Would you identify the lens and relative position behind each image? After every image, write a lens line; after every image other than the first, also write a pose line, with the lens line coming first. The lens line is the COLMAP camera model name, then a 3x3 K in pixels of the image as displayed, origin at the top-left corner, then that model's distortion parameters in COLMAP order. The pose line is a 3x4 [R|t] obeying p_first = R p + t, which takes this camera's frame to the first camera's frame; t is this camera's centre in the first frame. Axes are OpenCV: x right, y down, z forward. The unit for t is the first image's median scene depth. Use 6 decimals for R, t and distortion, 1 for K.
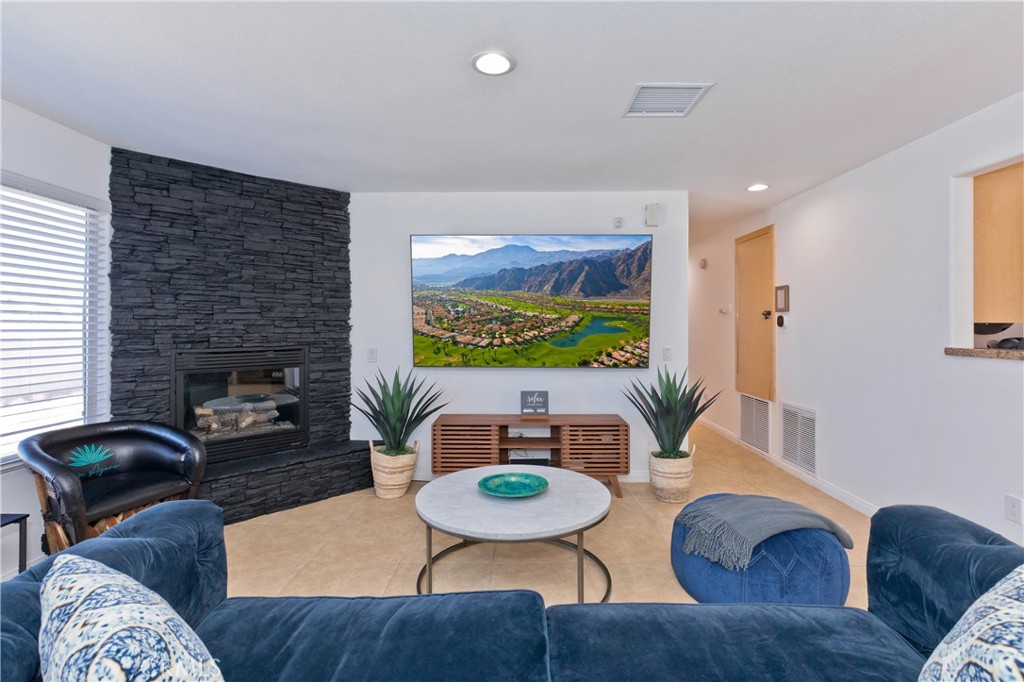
lens RADIAL K [[493.4, 0, 525.5], [0, 493.4, 324.1], [0, 0, 1]] dist [-0.002519, -0.000042]
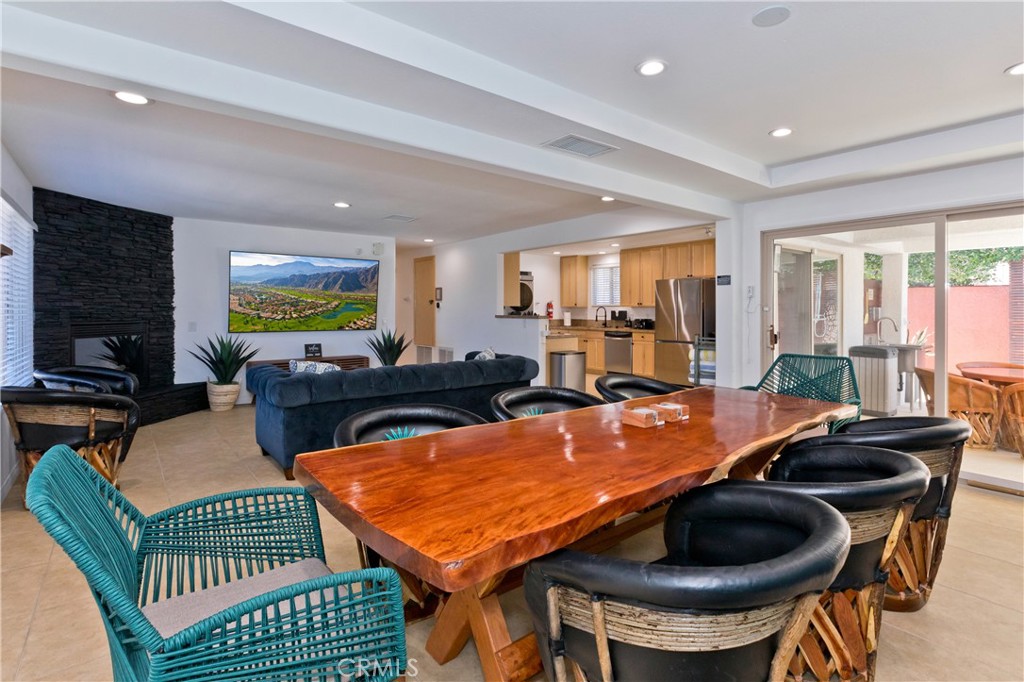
lens RADIAL K [[484.0, 0, 567.4], [0, 484.0, 310.3], [0, 0, 1]] dist [0.000985, 0.000078]
pose [[0.728207, -0.002081, 0.685354, -0.505499], [-0.000668, 0.999993, 0.003746, 0.007218], [-0.685357, -0.003185, 0.728200, -0.893284]]
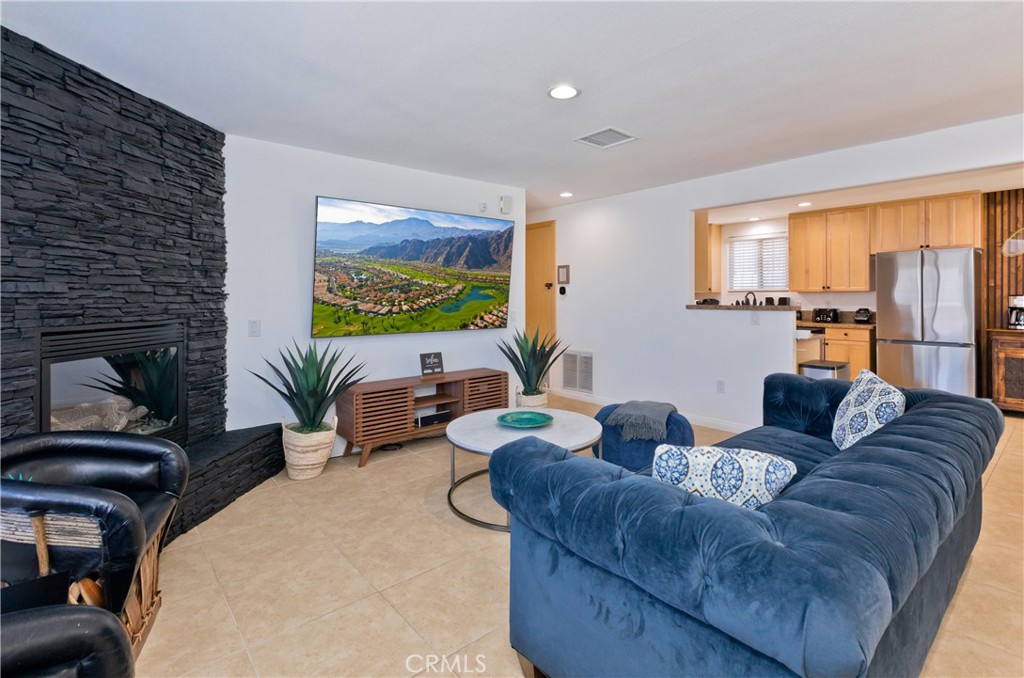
lens RADIAL K [[483.1, 0, 527.3], [0, 483.1, 294.1], [0, 0, 1]] dist [-0.000906, 0.000360]
pose [[0.746170, -0.000567, 0.665755, -0.532475], [0.002444, 0.999995, -0.001888, 0.006889], [-0.665751, 0.003035, 0.746168, 0.055954]]
